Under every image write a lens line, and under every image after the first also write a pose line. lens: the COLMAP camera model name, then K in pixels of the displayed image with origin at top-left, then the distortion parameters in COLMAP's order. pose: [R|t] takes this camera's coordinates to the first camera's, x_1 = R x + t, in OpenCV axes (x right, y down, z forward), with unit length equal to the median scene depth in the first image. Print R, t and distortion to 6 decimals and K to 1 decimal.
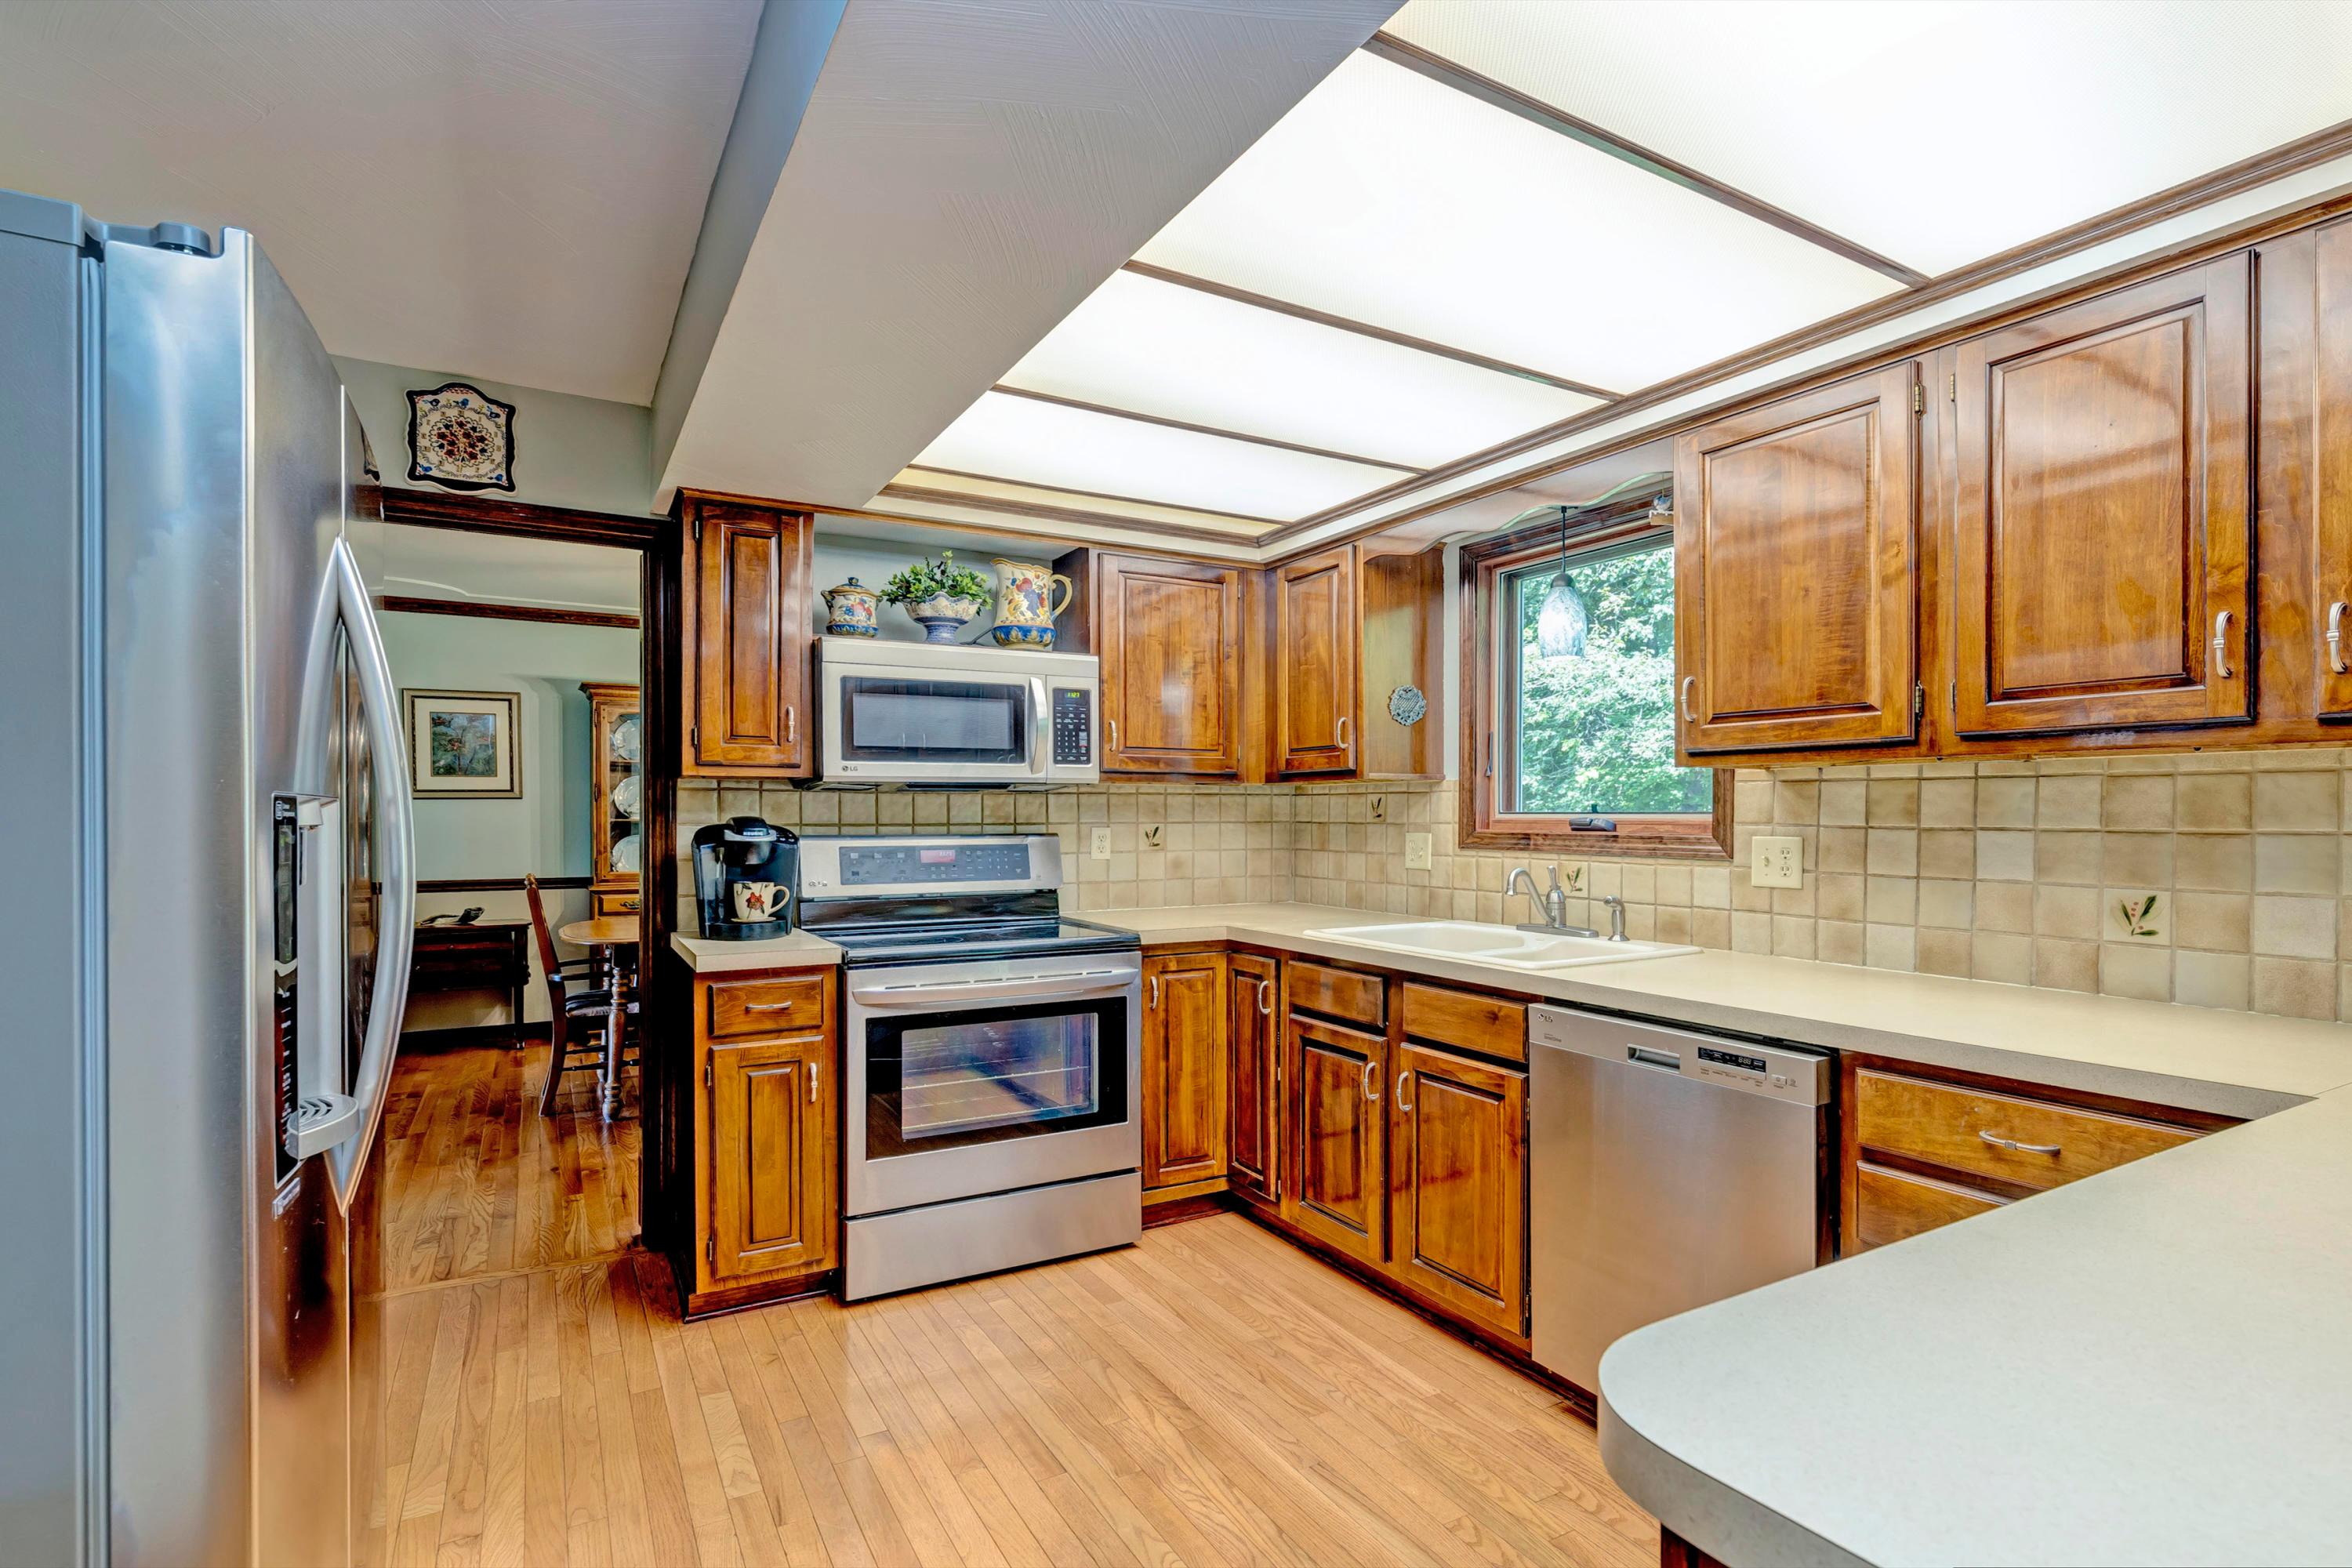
lens RADIAL K [[1097.5, 0, 1351.7], [0, 1097.5, 822.4], [0, 0, 1]] dist [0.001329, -0.001234]
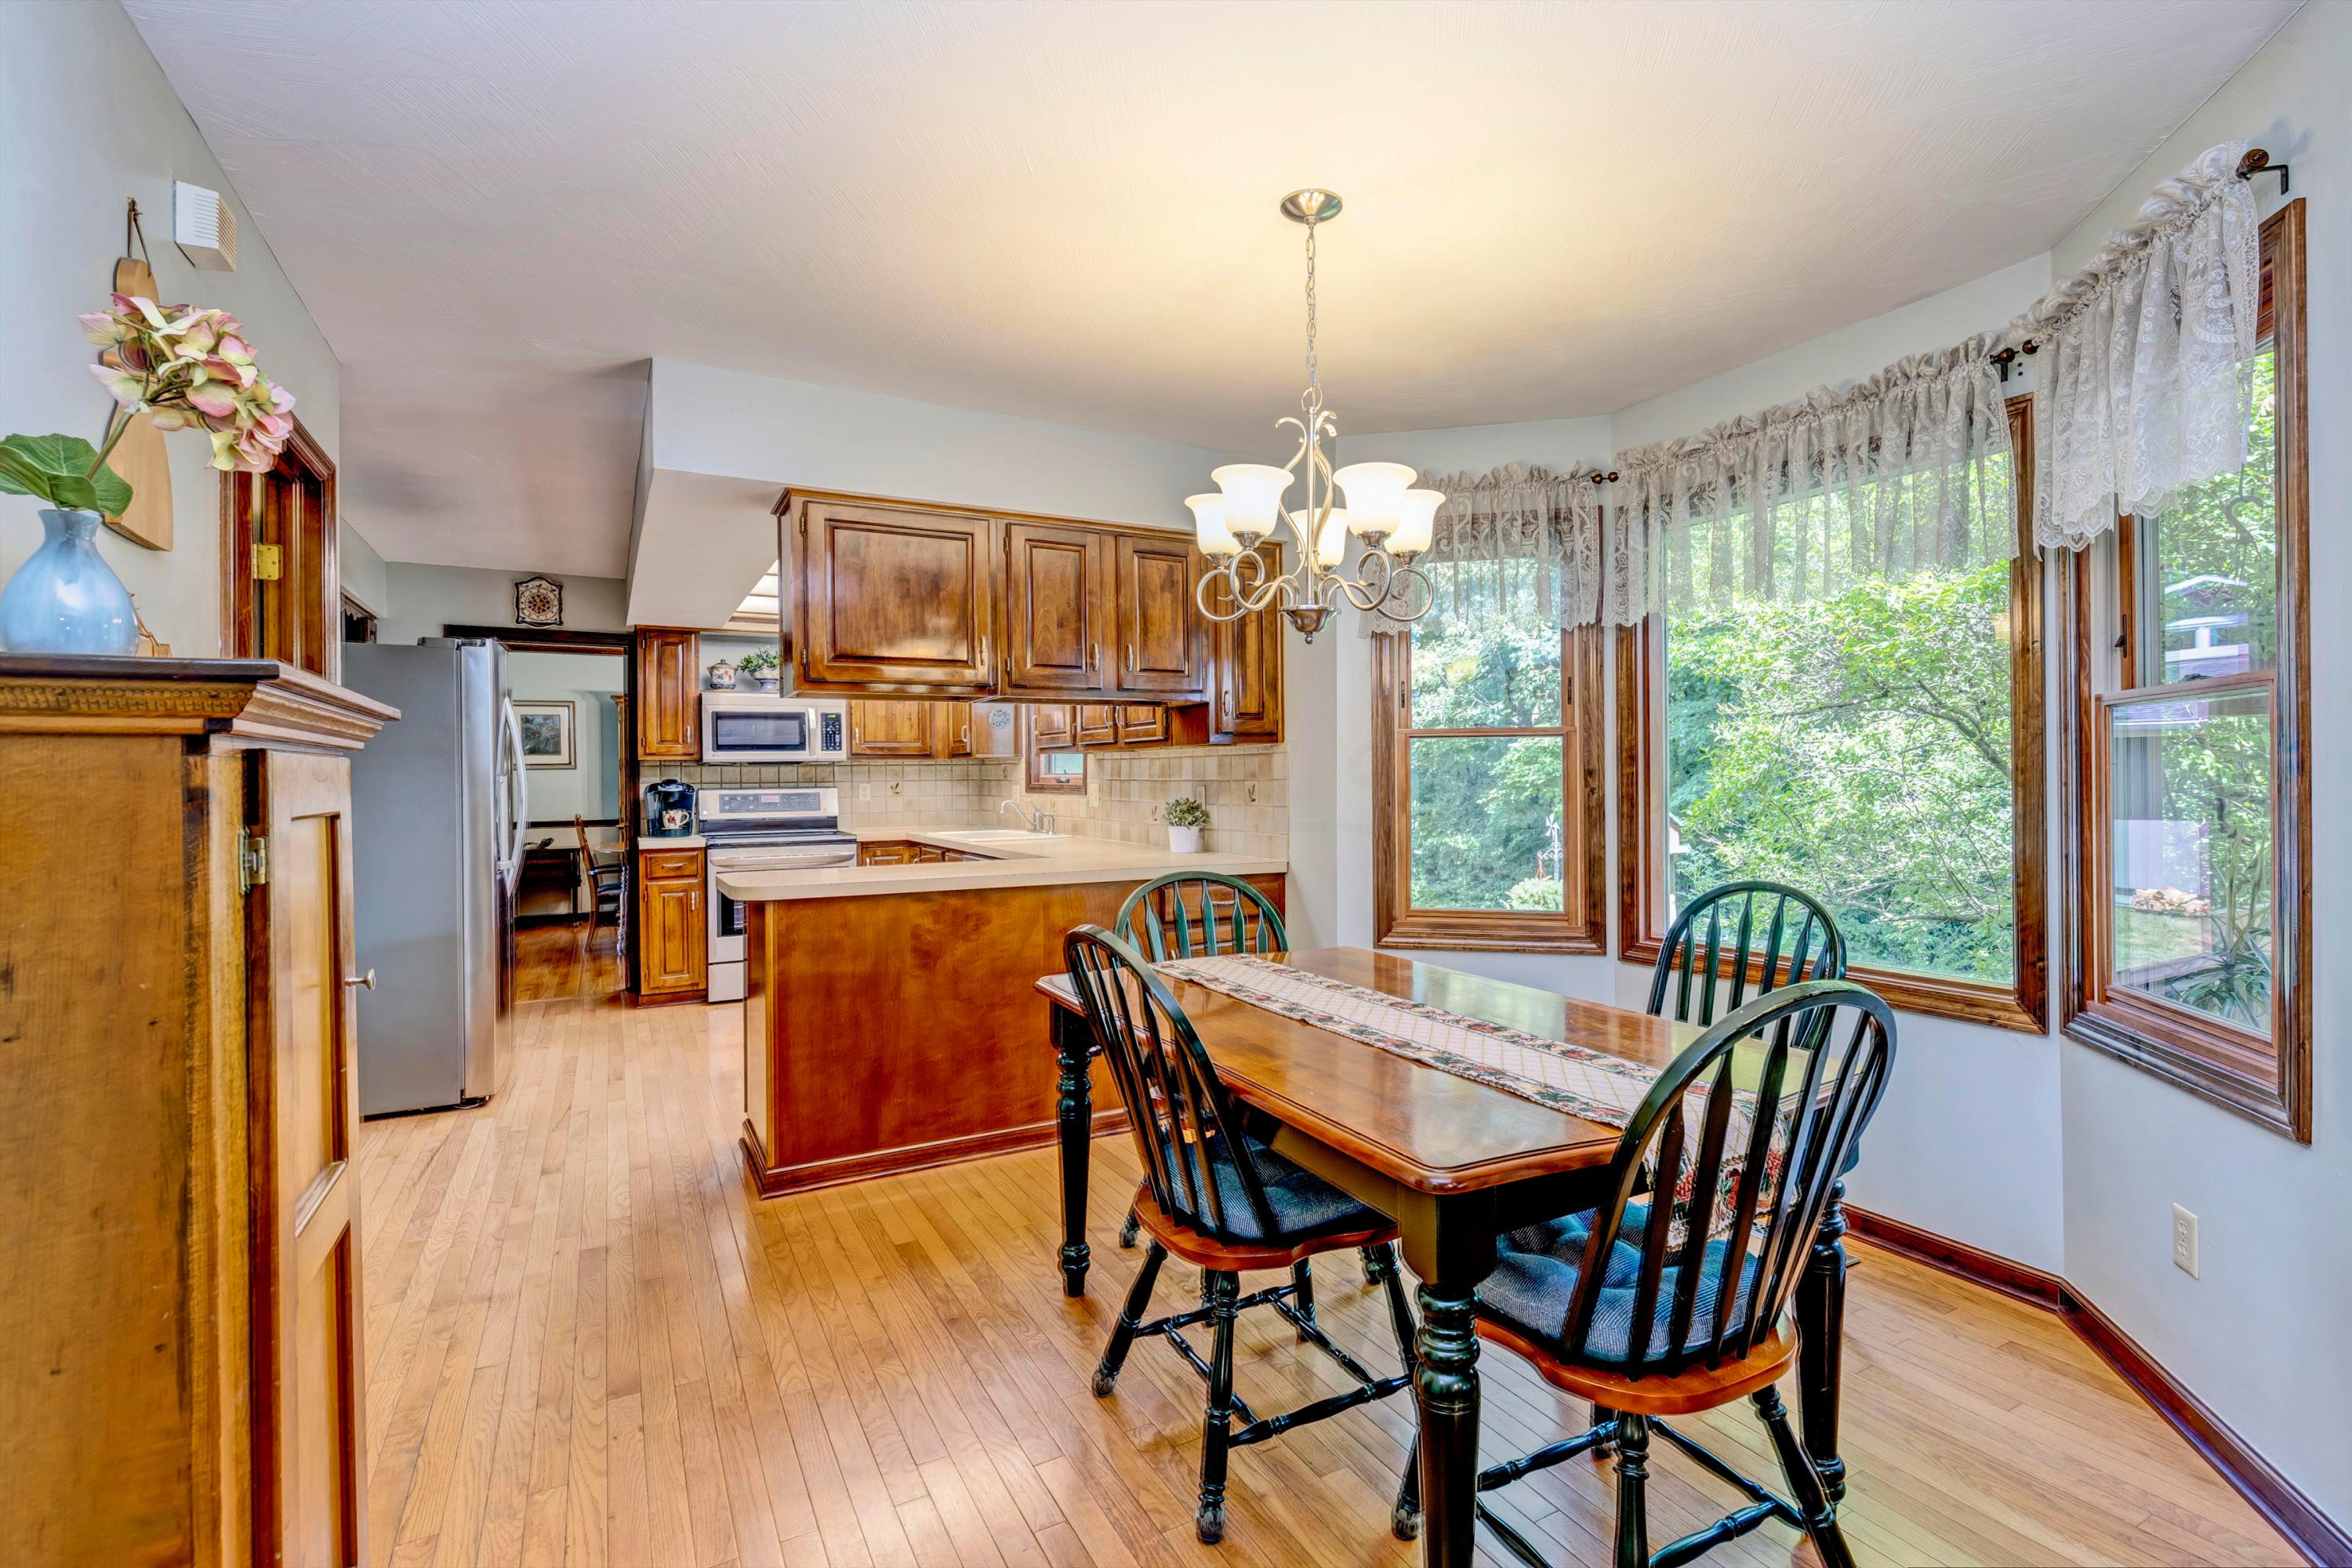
lens RADIAL K [[1097.5, 0, 1272.1], [0, 1097.5, 780.7], [0, 0, 1]] dist [0.001329, -0.001234]
pose [[0.995580, -0.007367, -0.093624, 0.771537], [0.007217, 0.999972, -0.001942, 0.010508], [0.093636, 0.001258, 0.995606, -0.951473]]
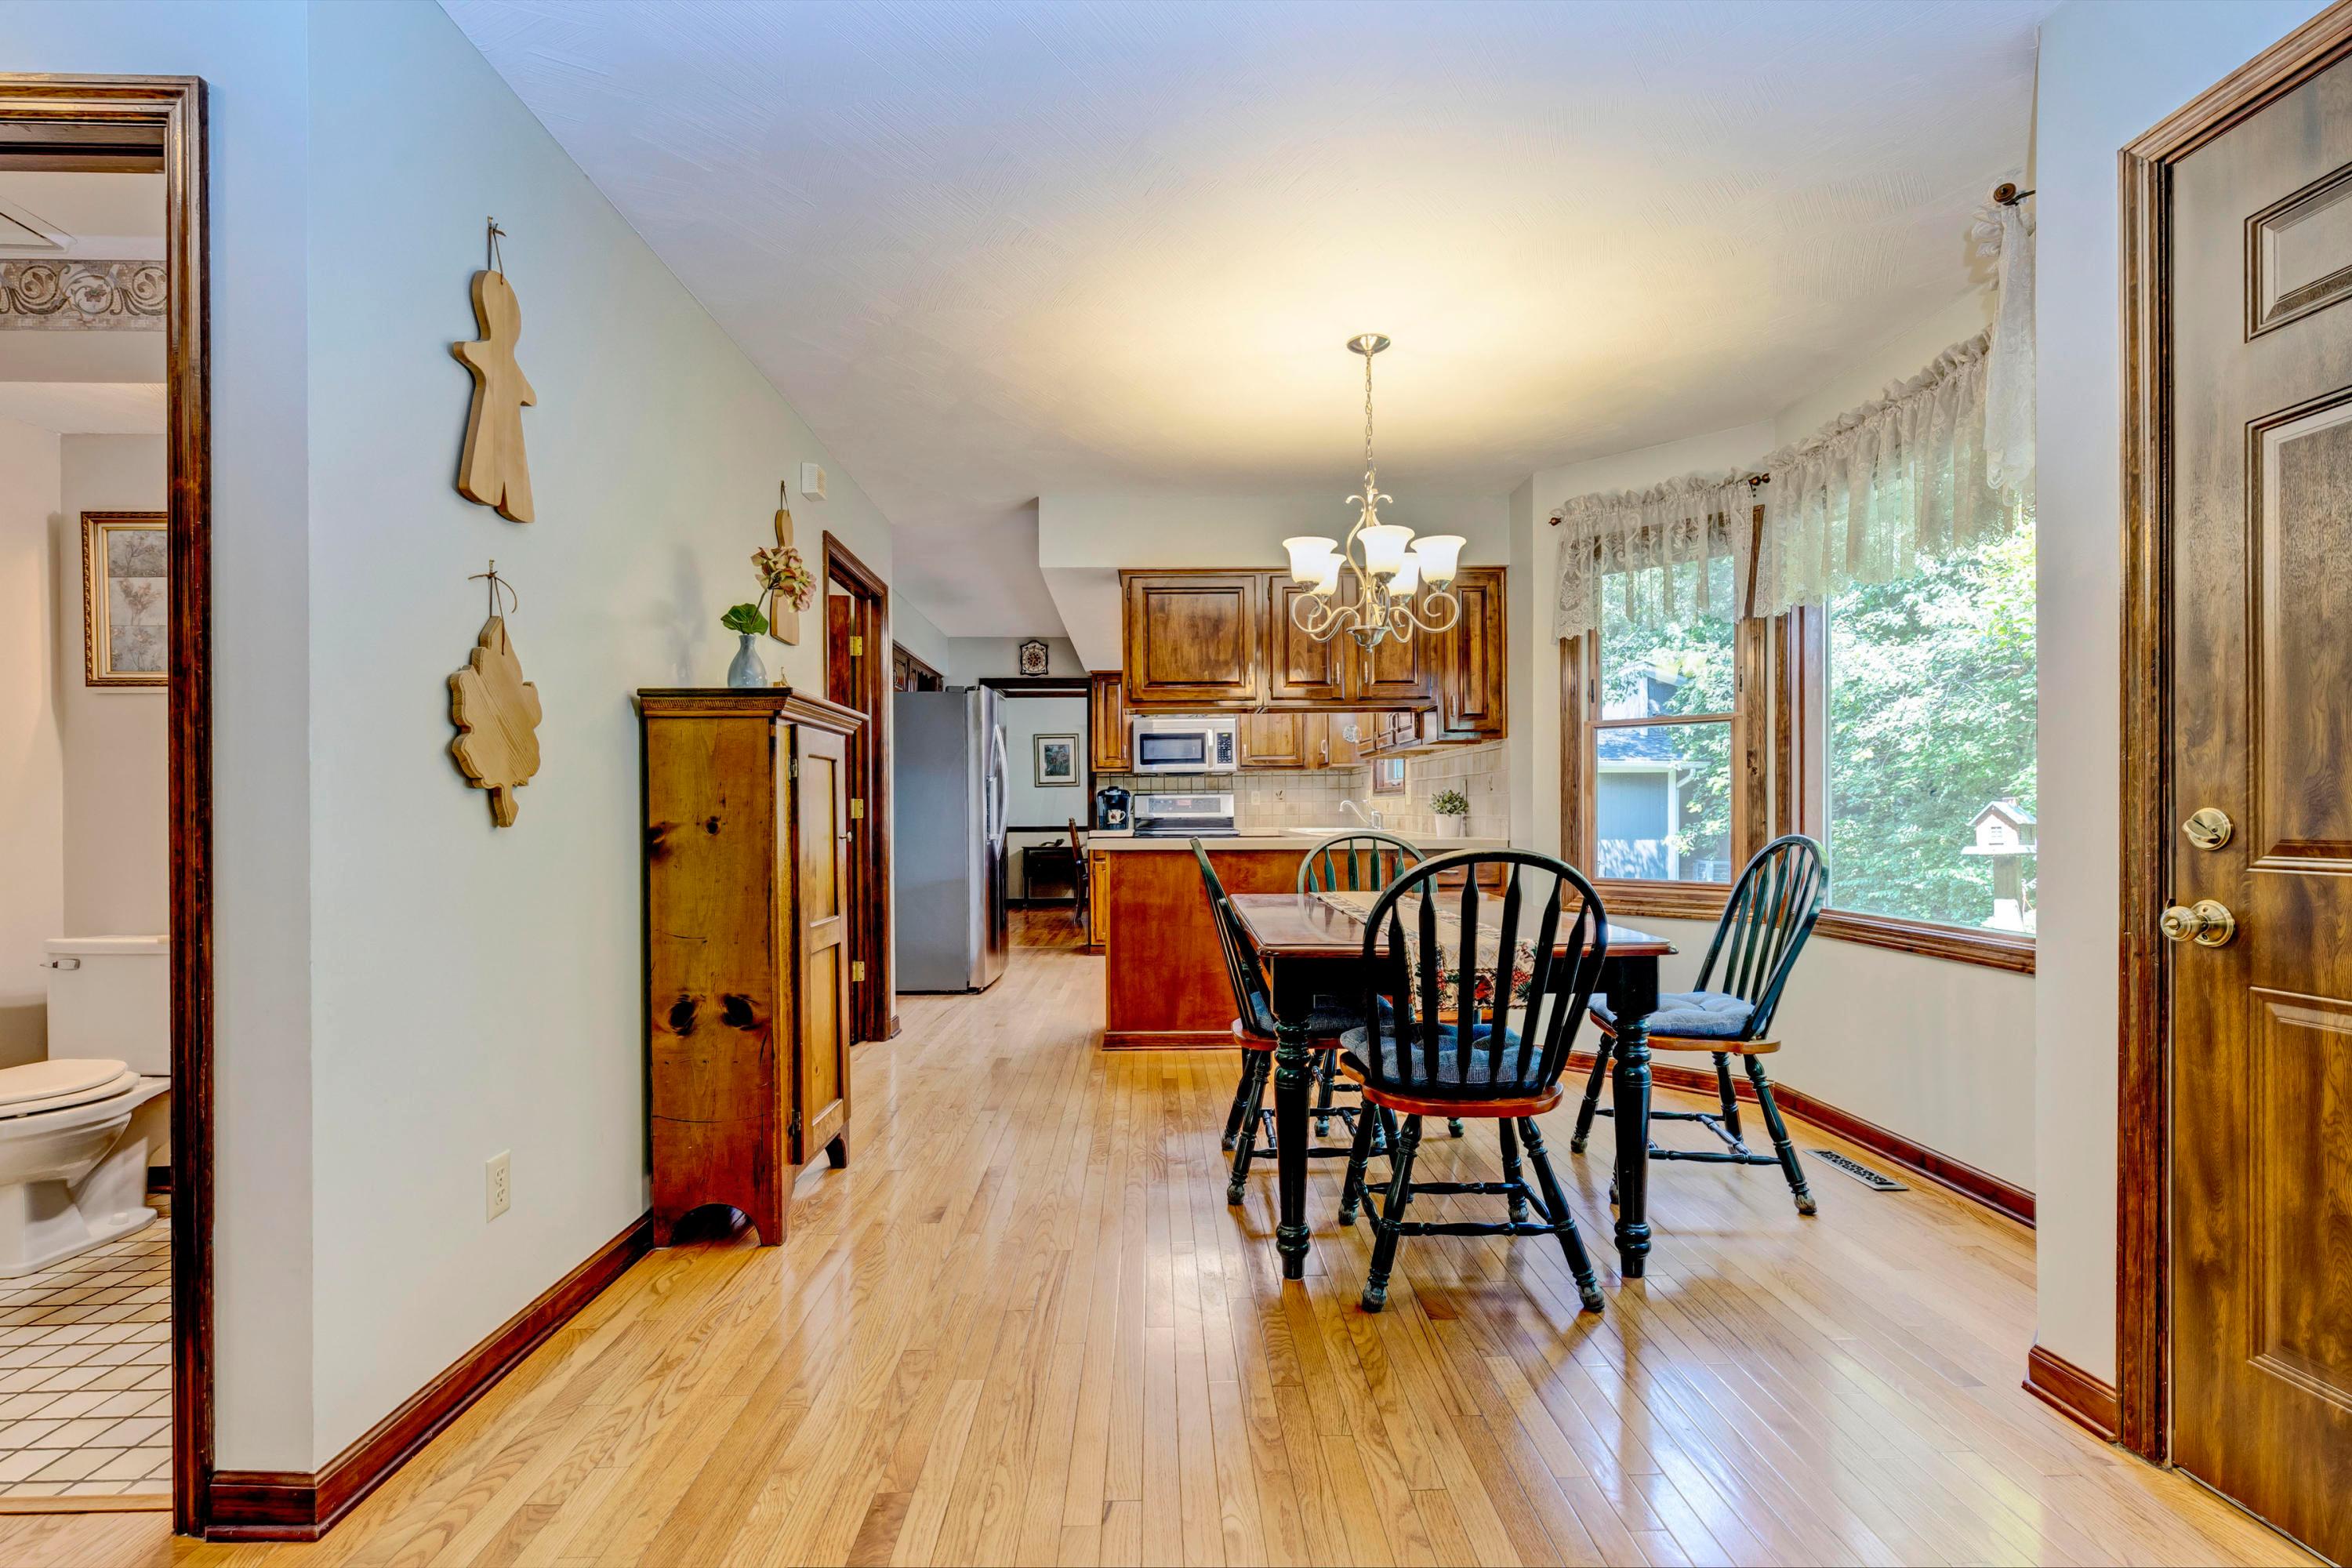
lens RADIAL K [[1097.5, 0, 1145.9], [0, 1097.5, 830.3], [0, 0, 1]] dist [0.001329, -0.001234]
pose [[0.807344, 0.009293, -0.590008, 1.127572], [-0.000225, 0.999881, 0.015441, 0.062504], [0.590081, -0.012334, 0.807250, -1.158202]]
